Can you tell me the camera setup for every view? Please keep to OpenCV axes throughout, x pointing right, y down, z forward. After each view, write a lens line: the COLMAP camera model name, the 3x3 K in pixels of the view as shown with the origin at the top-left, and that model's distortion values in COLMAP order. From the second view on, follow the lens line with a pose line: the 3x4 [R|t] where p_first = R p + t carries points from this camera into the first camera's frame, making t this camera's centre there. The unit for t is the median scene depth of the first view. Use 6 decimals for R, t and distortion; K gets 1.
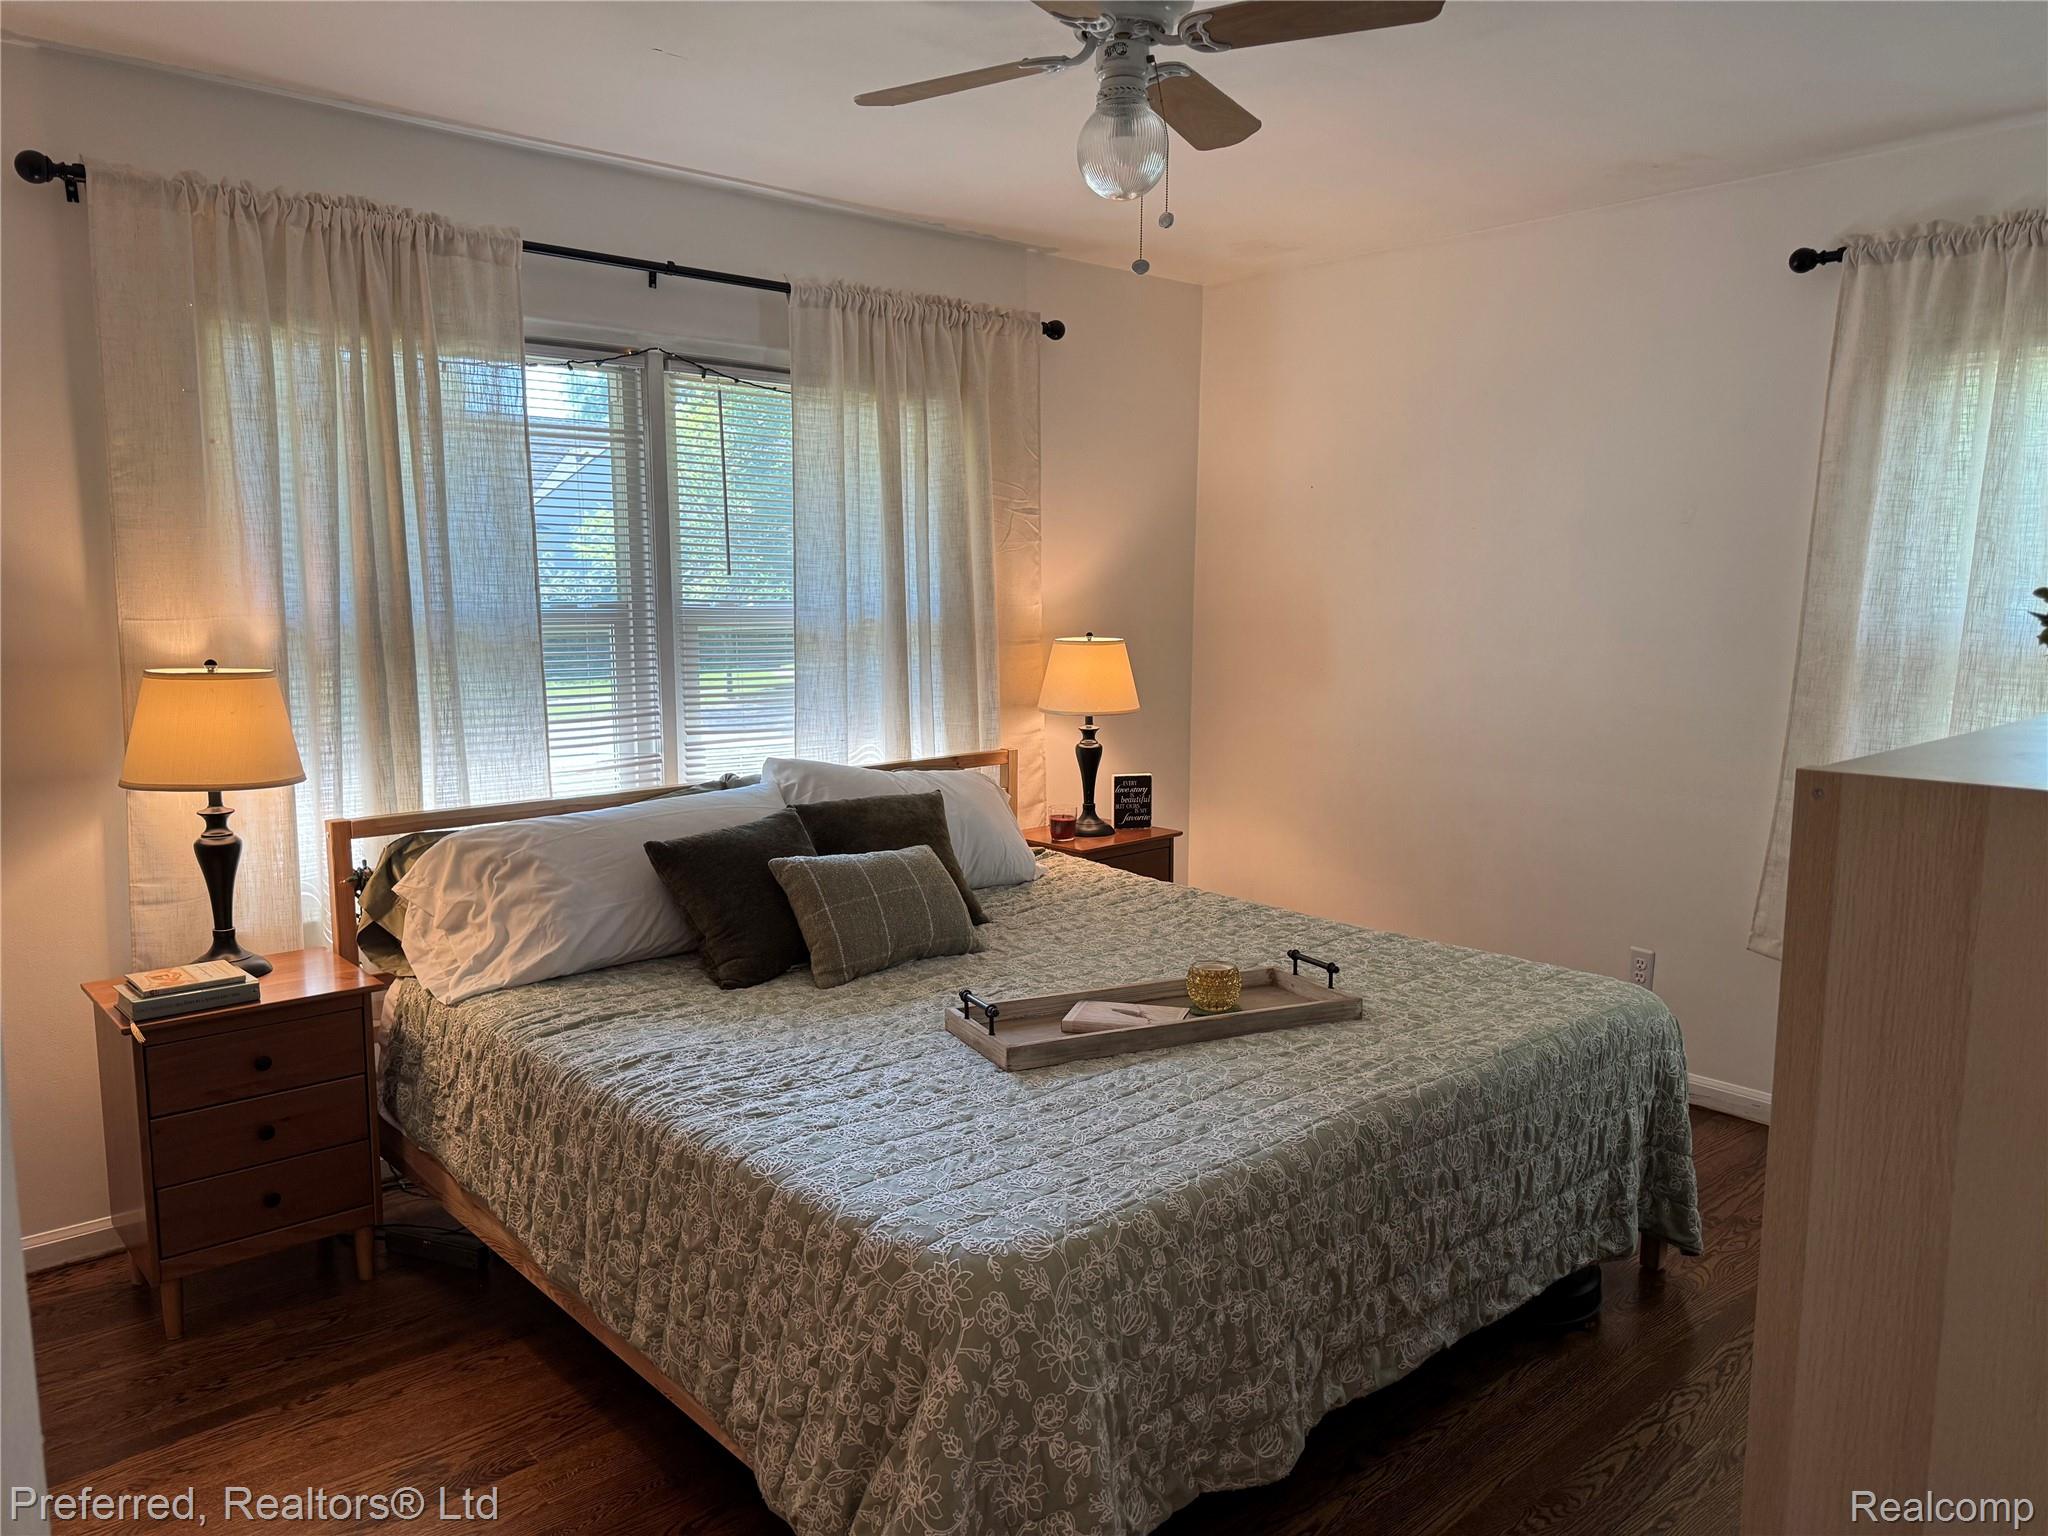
lens RADIAL K [[1447.0, 0, 1024.0], [0, 1447.0, 768.0], [0, 0, 1]] dist [0.102528, -0.146888]
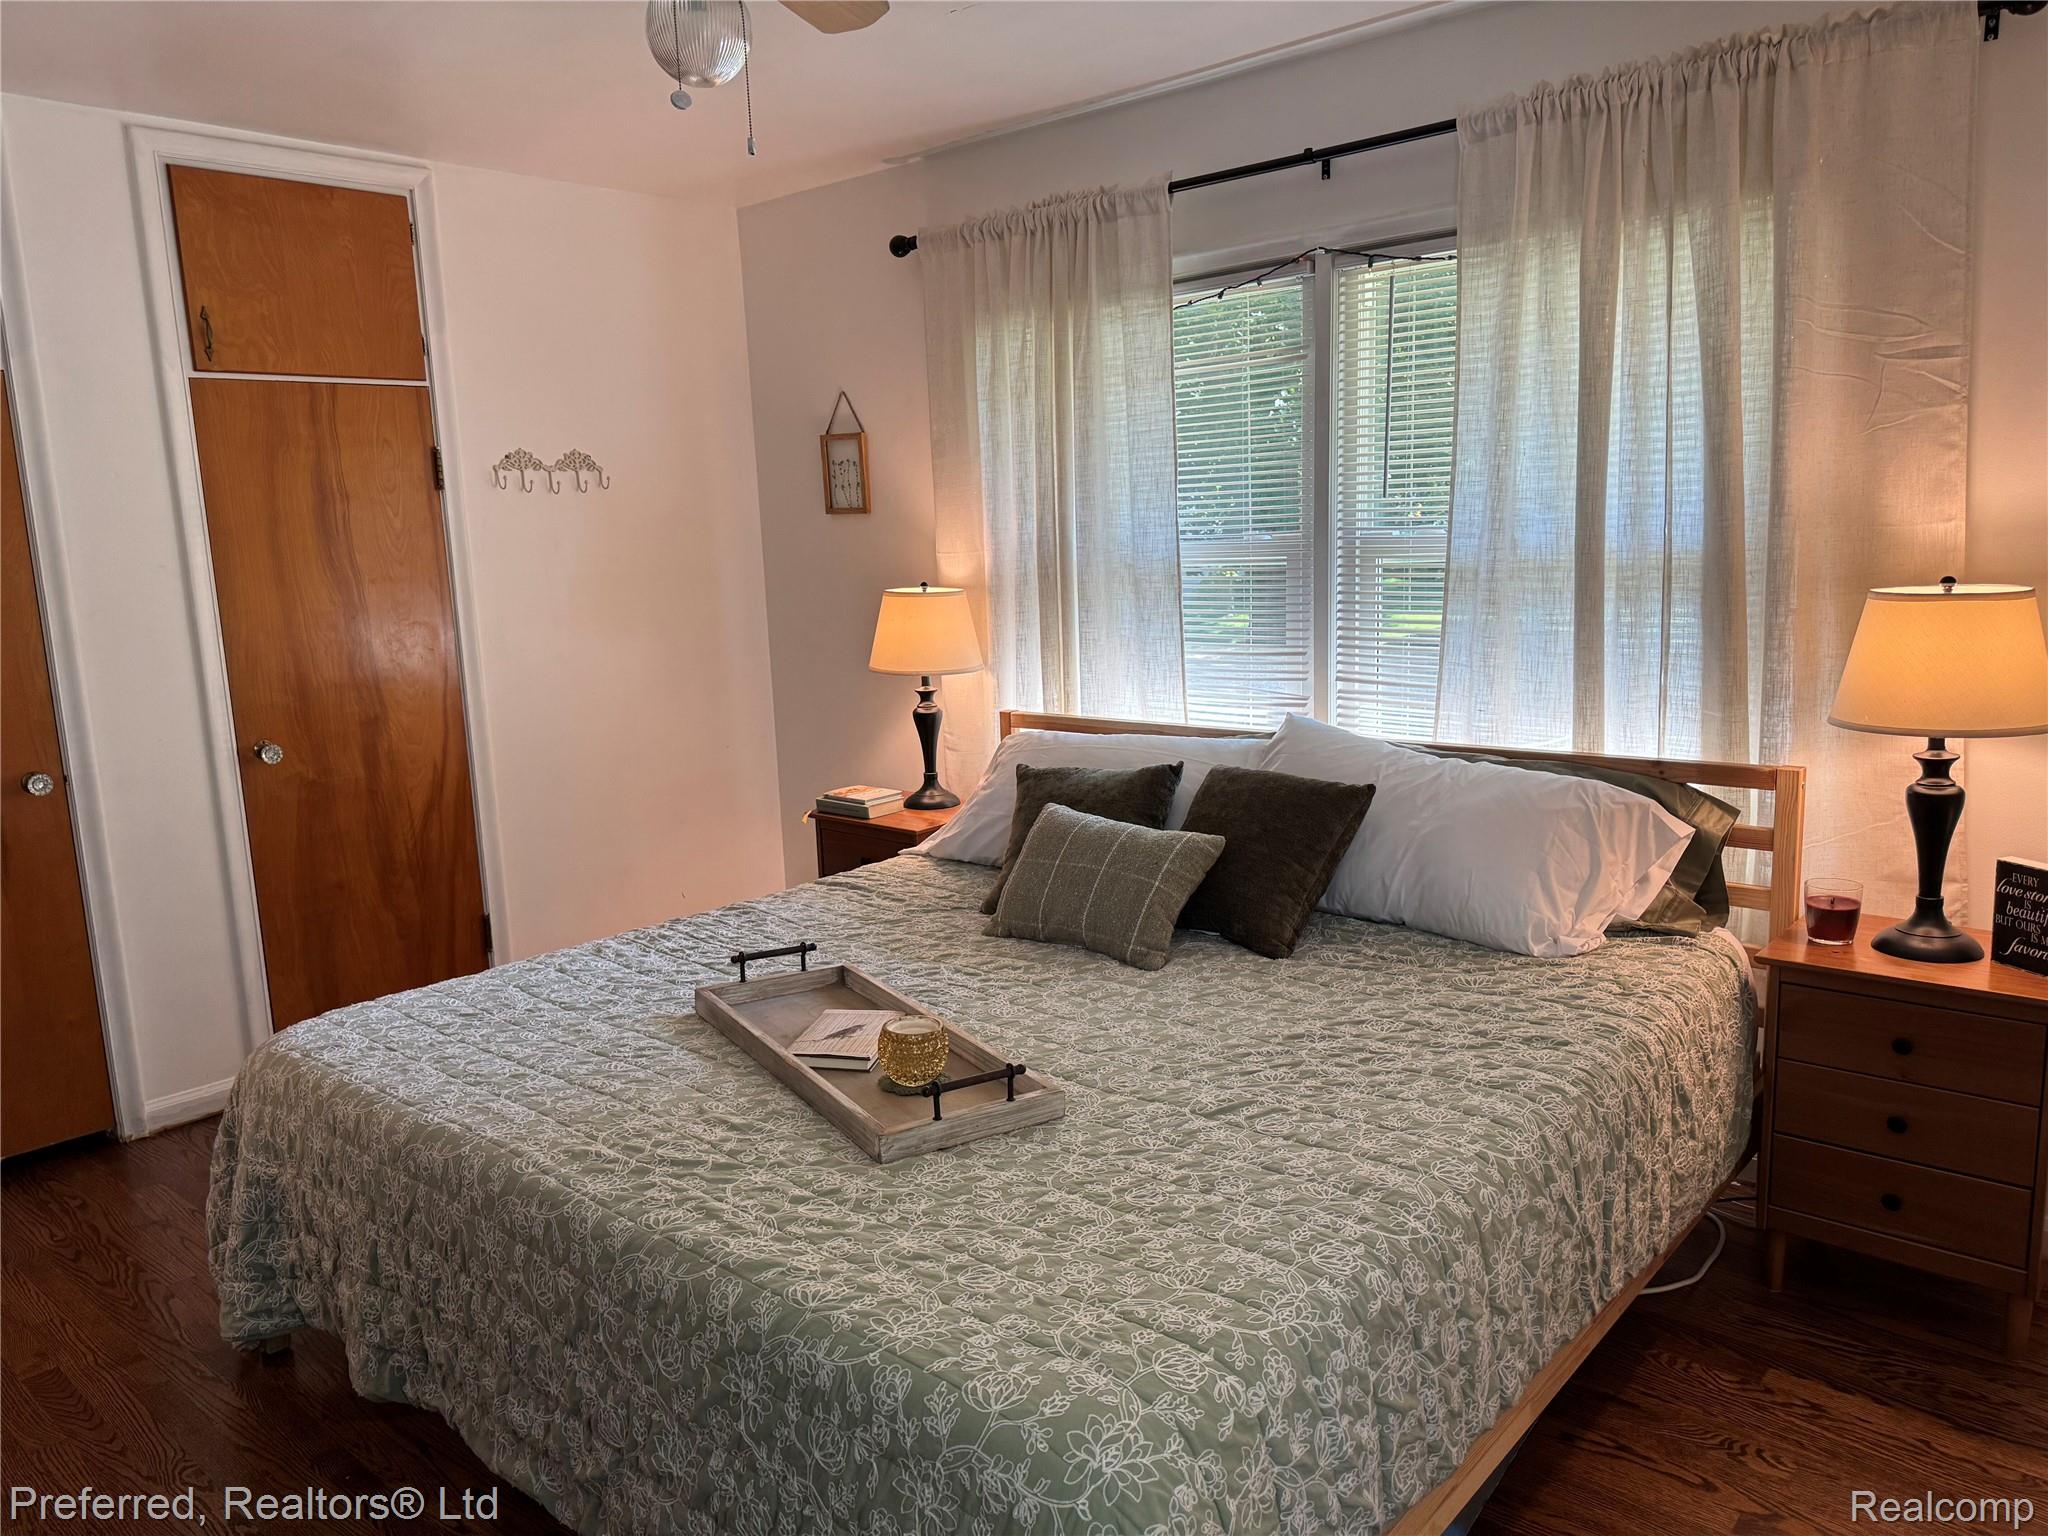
lens RADIAL K [[1447.0, 0, 1024.0], [0, 1447.0, 768.0], [0, 0, 1]] dist [0.102528, -0.146888]
pose [[0.113673, 0.151862, -0.981843, 0.661060], [-0.100375, 0.984948, 0.140721, -0.081058], [0.988435, 0.082556, 0.127205, 0.735045]]
